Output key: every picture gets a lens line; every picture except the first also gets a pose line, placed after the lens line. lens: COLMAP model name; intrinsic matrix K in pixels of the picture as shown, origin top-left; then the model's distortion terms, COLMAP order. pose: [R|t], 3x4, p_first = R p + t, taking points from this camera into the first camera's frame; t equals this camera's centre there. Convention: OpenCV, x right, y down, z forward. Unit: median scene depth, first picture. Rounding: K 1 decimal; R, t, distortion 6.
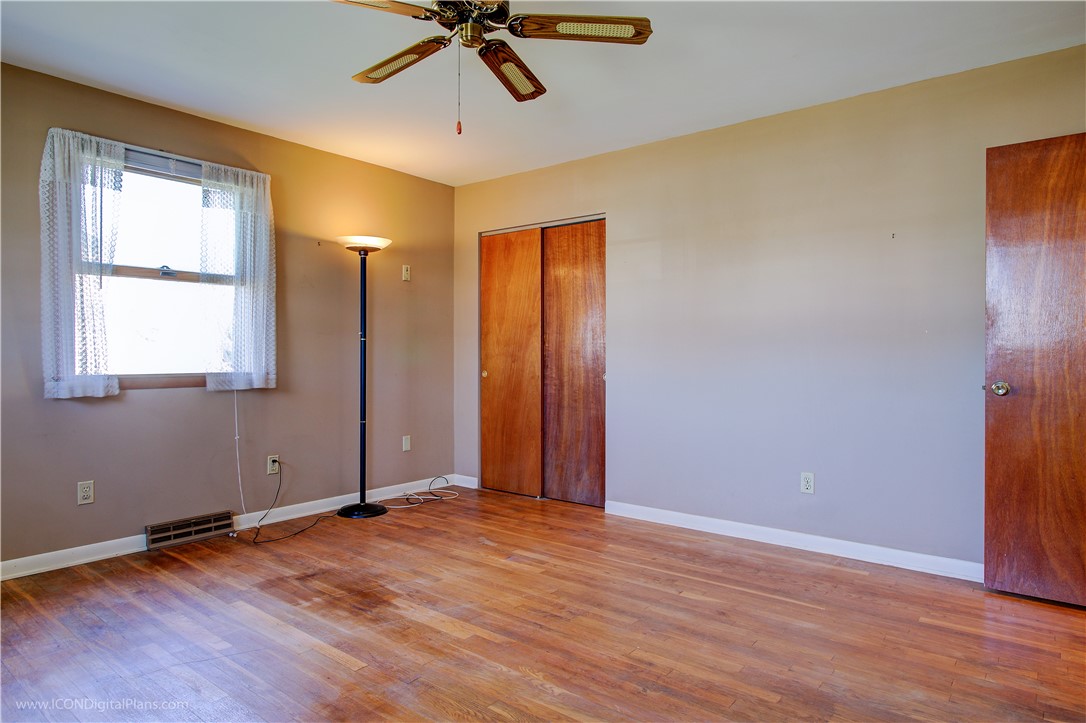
lens RADIAL K [[645.4, 0, 543.0], [0, 645.4, 361.5], [0, 0, 1]] dist [-0.014950, 0.001756]
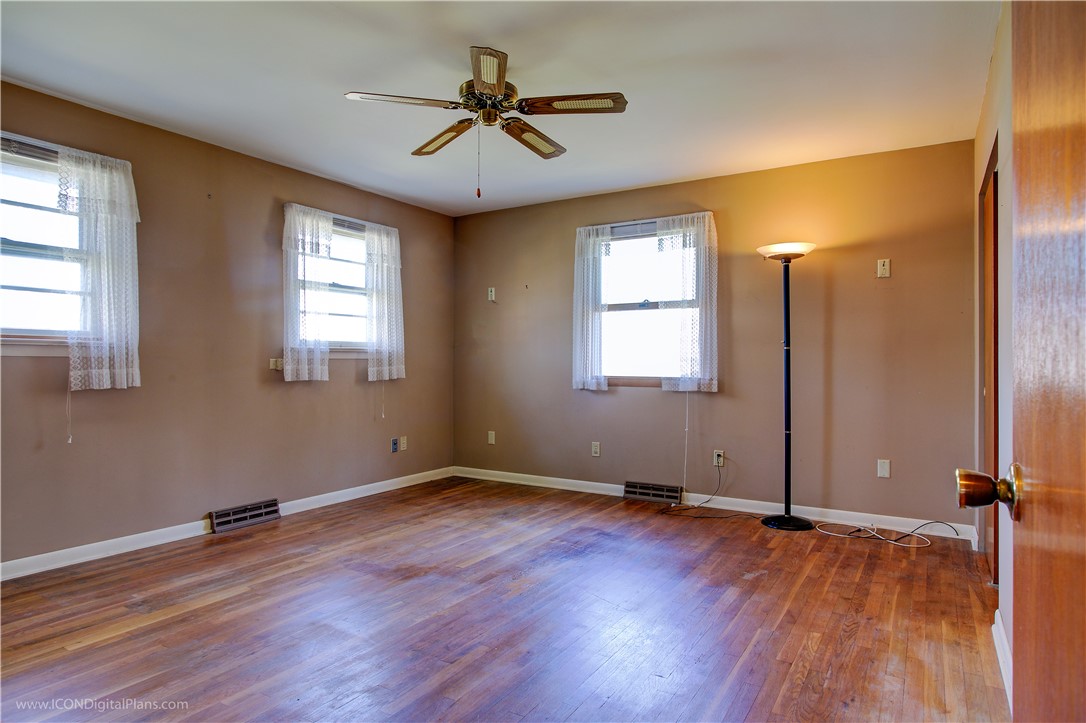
lens RADIAL K [[630.3, 0, 549.2], [0, 630.3, 359.5], [0, 0, 1]] dist [-0.015019, 0.001931]
pose [[0.125741, -0.004405, -0.992053, 0.735358], [-0.014753, 0.999871, -0.006310, -0.006352], [0.991953, 0.015429, 0.125660, 0.608612]]
